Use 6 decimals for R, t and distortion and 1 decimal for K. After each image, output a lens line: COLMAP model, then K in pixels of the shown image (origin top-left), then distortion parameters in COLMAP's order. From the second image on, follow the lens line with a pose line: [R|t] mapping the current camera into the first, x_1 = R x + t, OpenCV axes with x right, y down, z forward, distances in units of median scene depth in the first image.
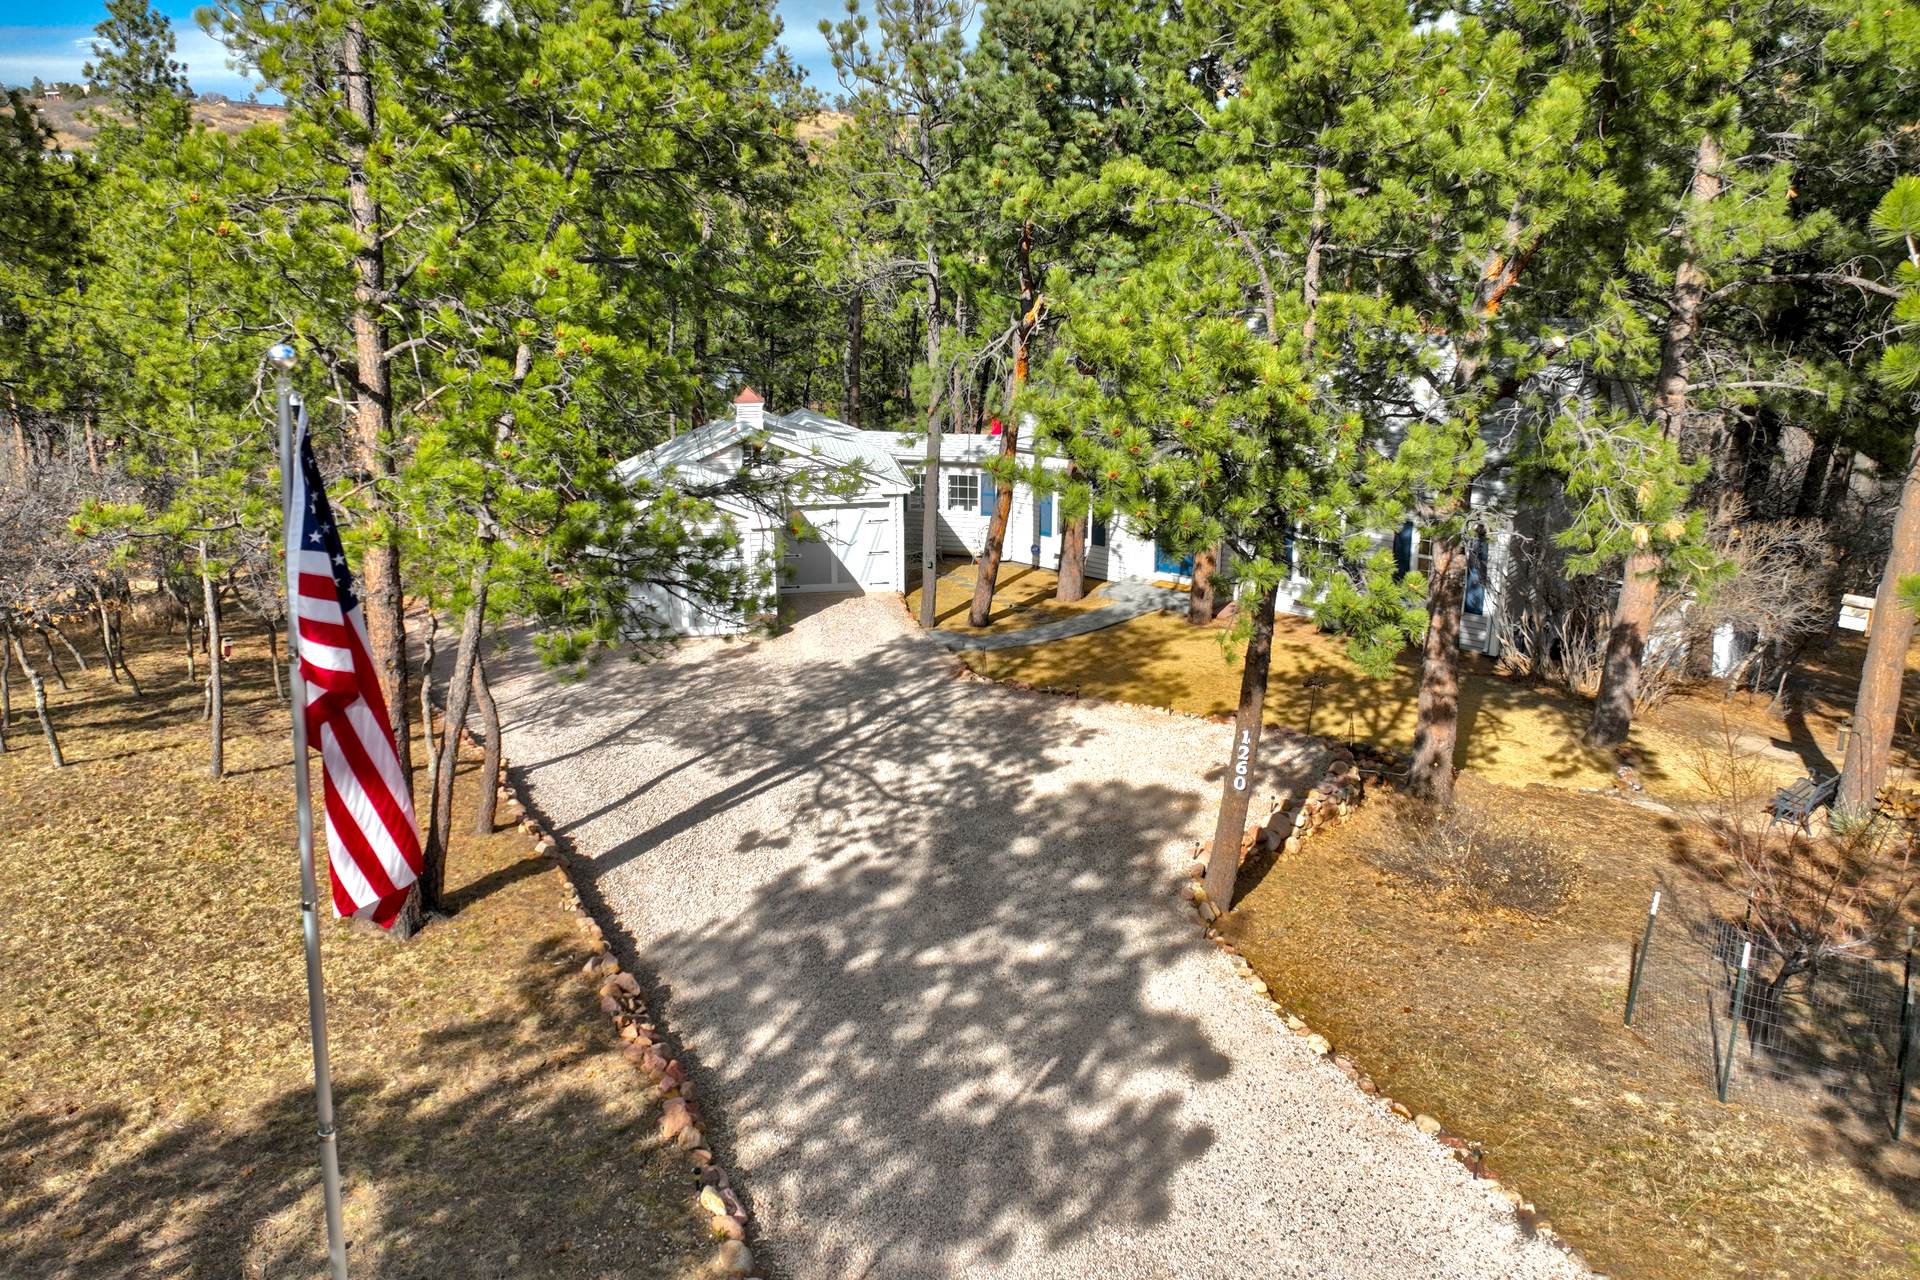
lens RADIAL K [[1339.3, 0, 963.4], [0, 1339.3, 647.2], [0, 0, 1]] dist [-0.004464, 0.009765]
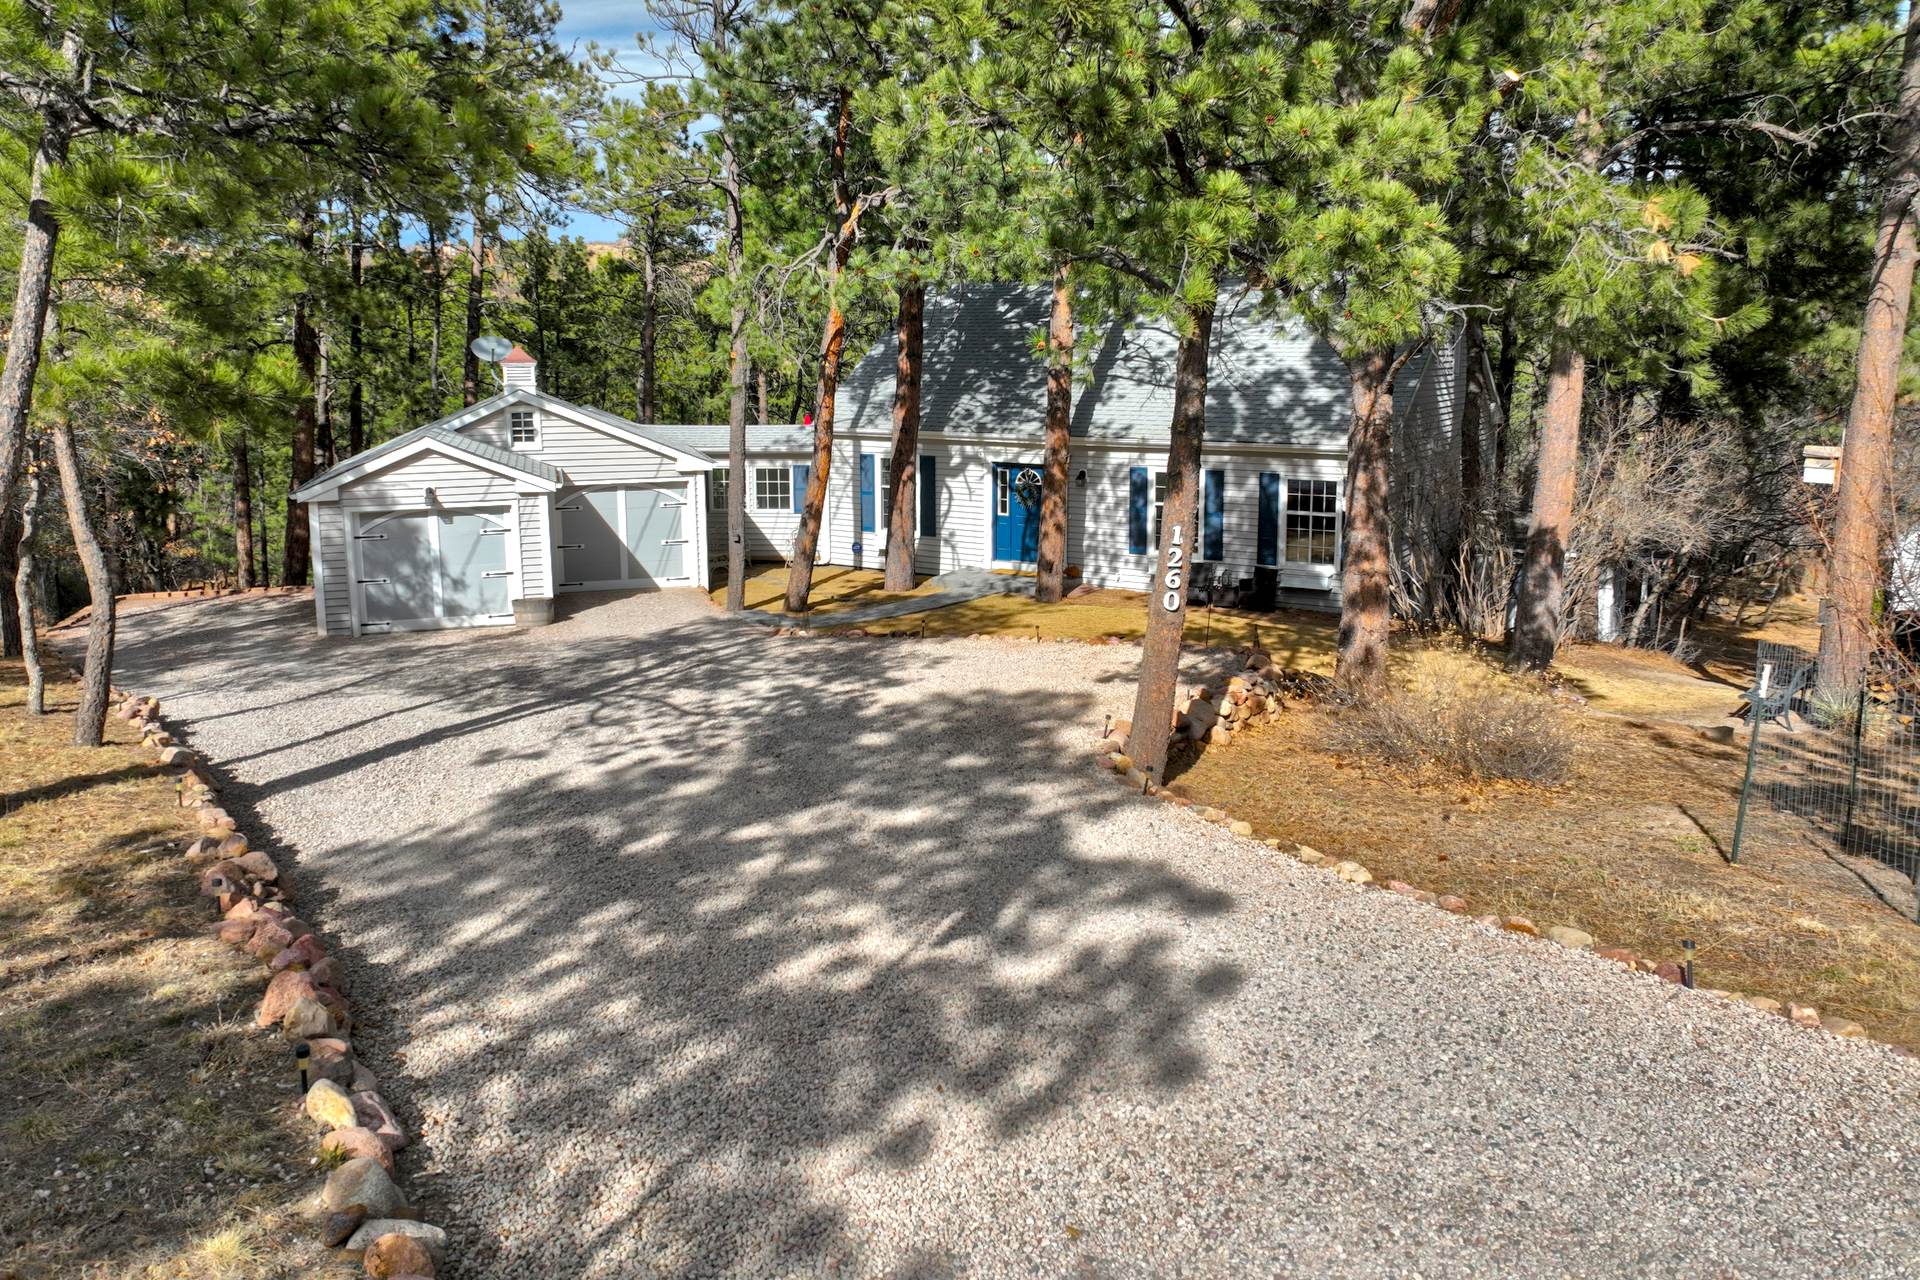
lens RADIAL K [[1339.3, 0, 953.6], [0, 1339.3, 637.8], [0, 0, 1]] dist [-0.004464, 0.009765]
pose [[0.990298, -0.024293, 0.136818, -0.011552], [0.039088, 0.993543, -0.106510, 0.177525], [-0.133347, 0.110825, 0.984854, 0.266745]]
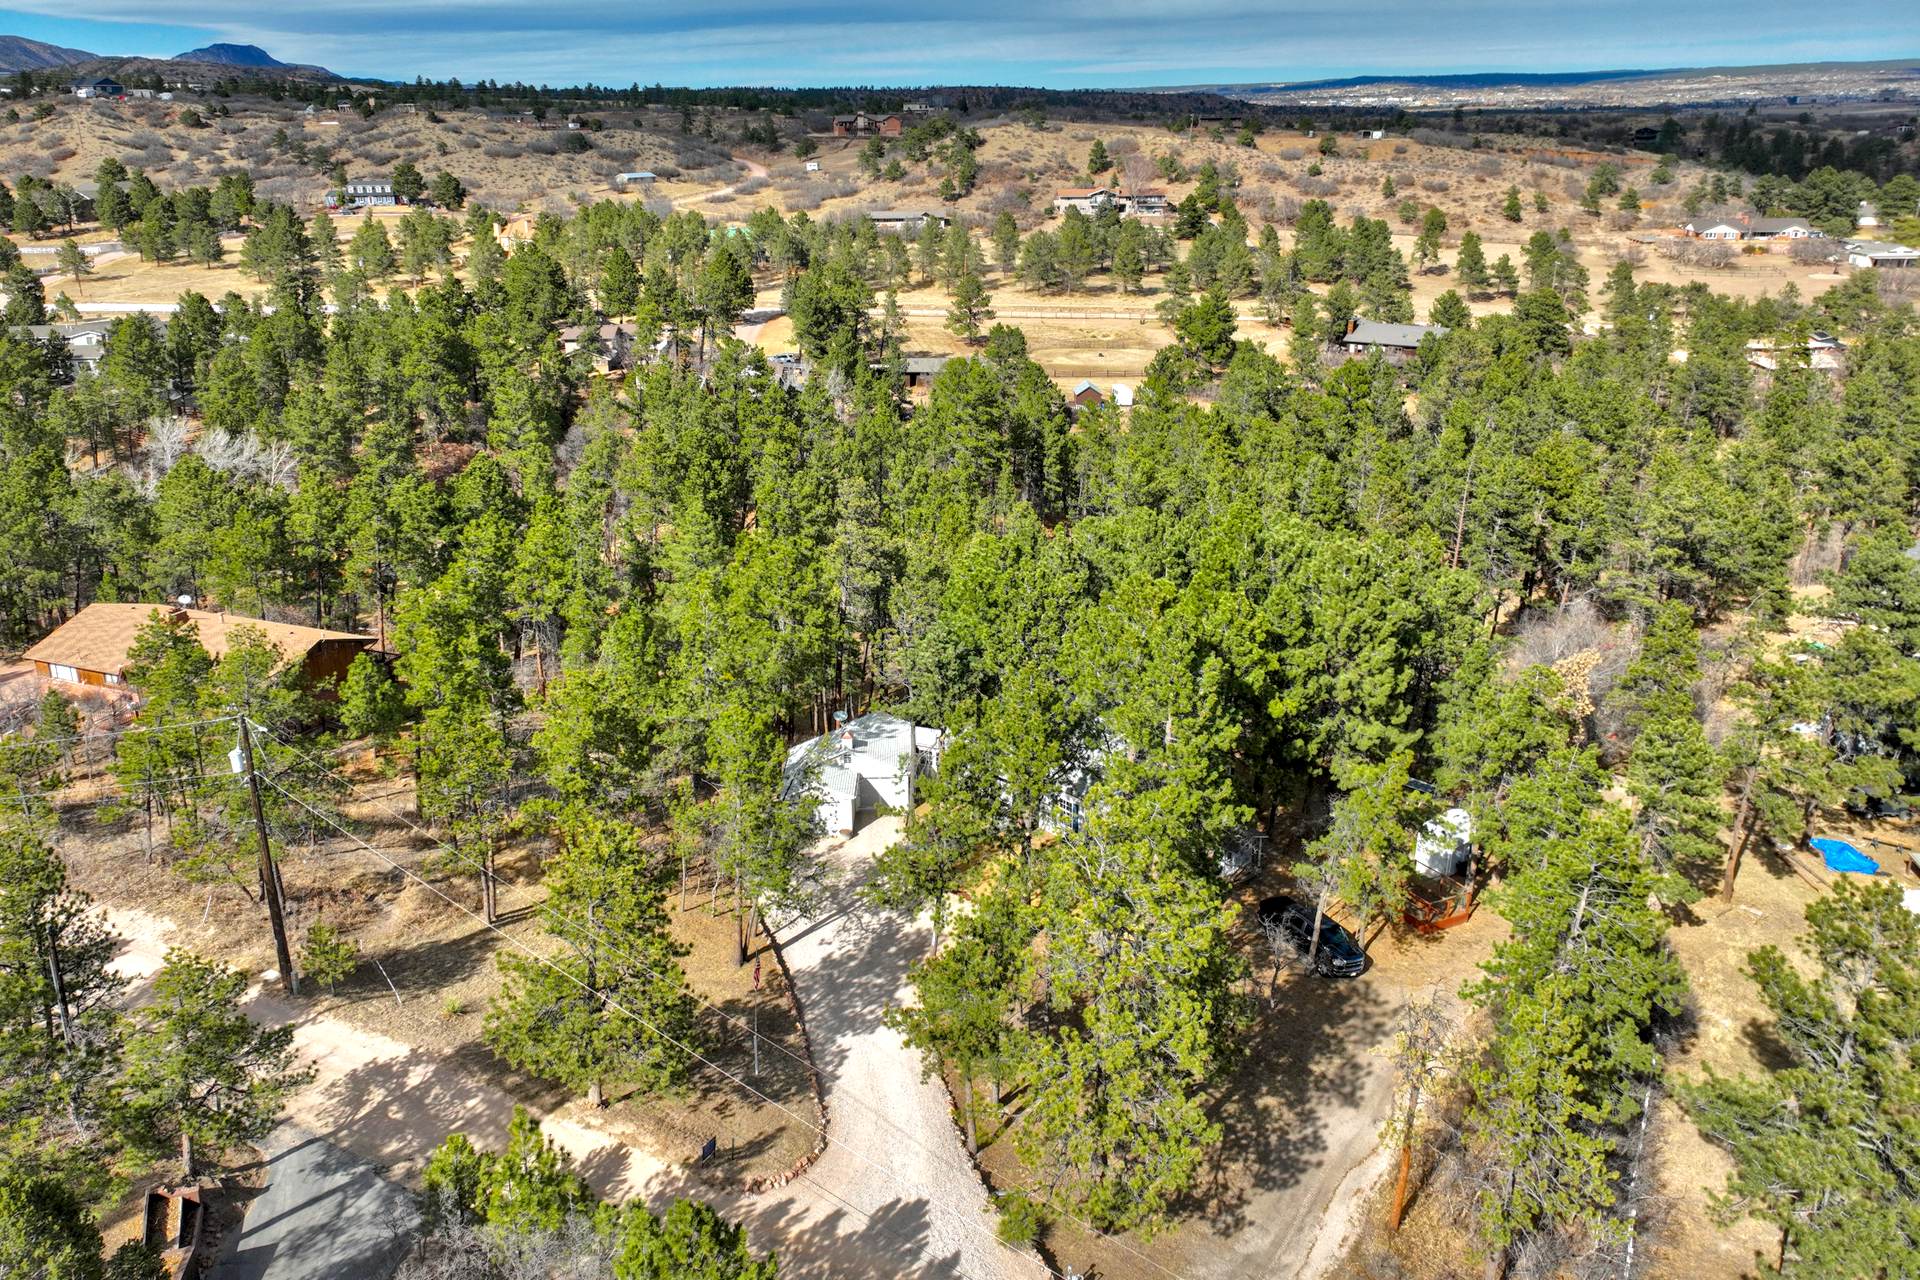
lens RADIAL K [[1339.3, 0, 955.0], [0, 1339.3, 636.9], [0, 0, 1]] dist [-0.004464, 0.009765]
pose [[0.989194, 0.040617, -0.140877, 0.735831], [-0.035951, 0.998722, 0.035512, -0.895707], [0.142139, -0.030064, 0.989390, -2.753188]]
